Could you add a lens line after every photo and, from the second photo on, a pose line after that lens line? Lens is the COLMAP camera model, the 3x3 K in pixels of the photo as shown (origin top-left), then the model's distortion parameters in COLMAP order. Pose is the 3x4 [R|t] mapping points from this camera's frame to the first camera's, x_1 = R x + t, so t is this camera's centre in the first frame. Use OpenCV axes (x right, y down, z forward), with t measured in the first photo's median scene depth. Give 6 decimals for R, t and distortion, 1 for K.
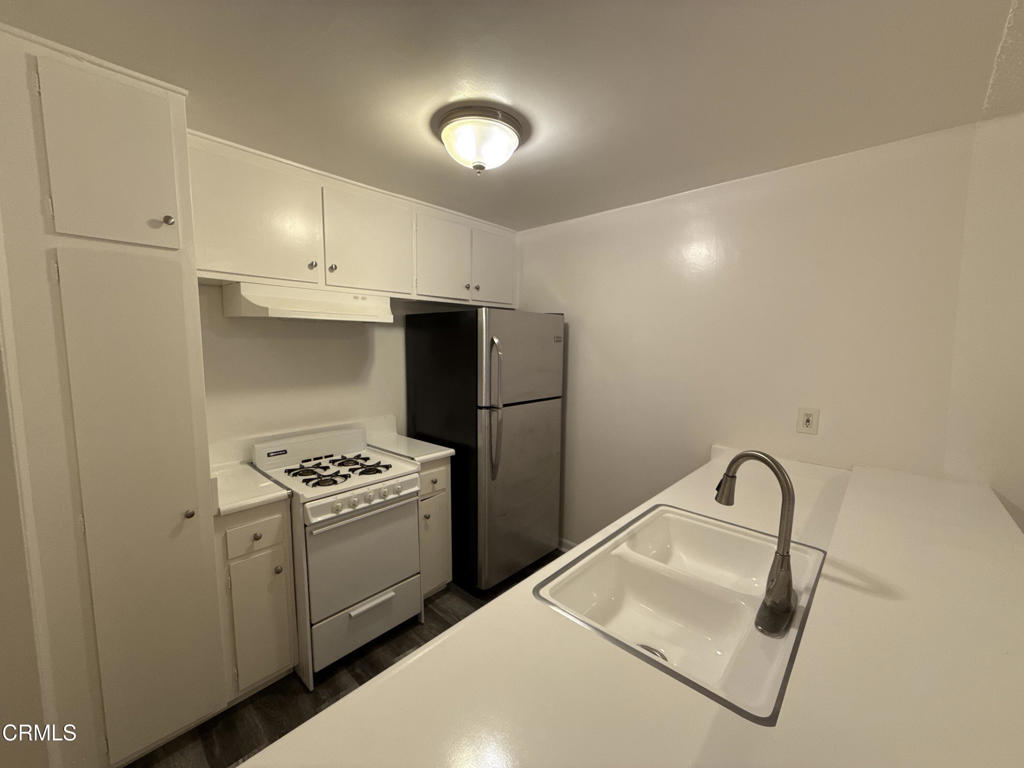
lens RADIAL K [[407.6, 0, 508.1], [0, 407.6, 383.1], [0, 0, 1]] dist [0.000656, 0.000130]
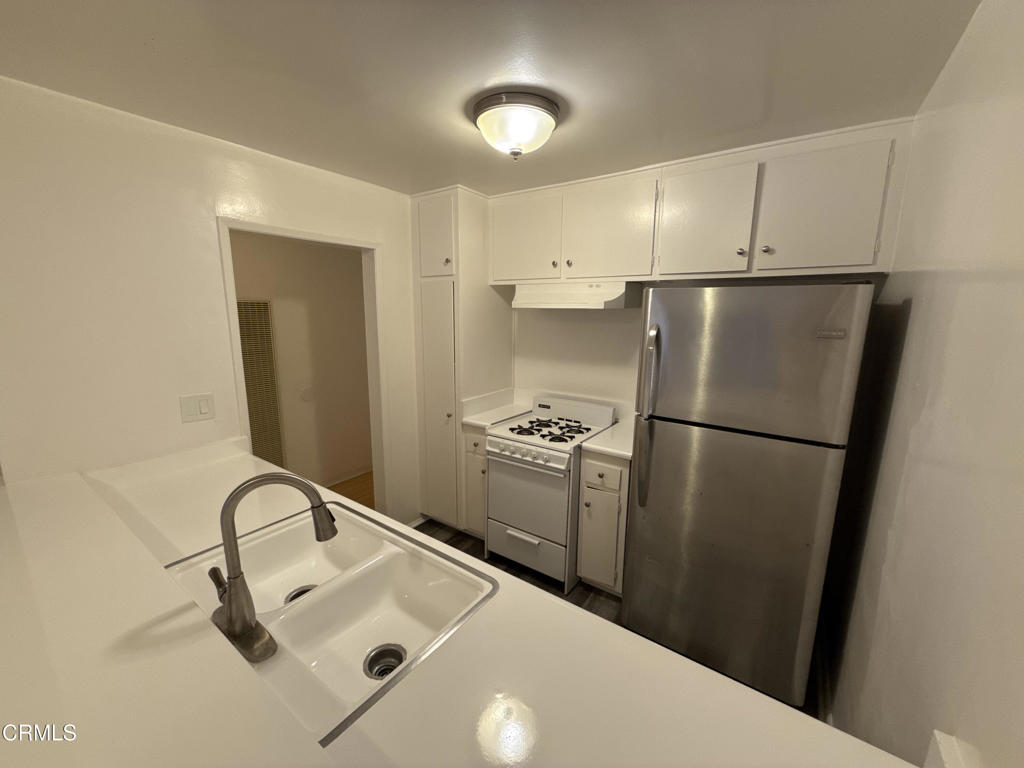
lens RADIAL K [[407.6, 0, 508.1], [0, 407.6, 383.1], [0, 0, 1]] dist [0.000656, 0.000130]
pose [[0.129283, 0.169016, -0.977098, 0.779859], [-0.108791, 0.981836, 0.155441, -0.109502], [0.985622, 0.086203, 0.145322, 0.706085]]
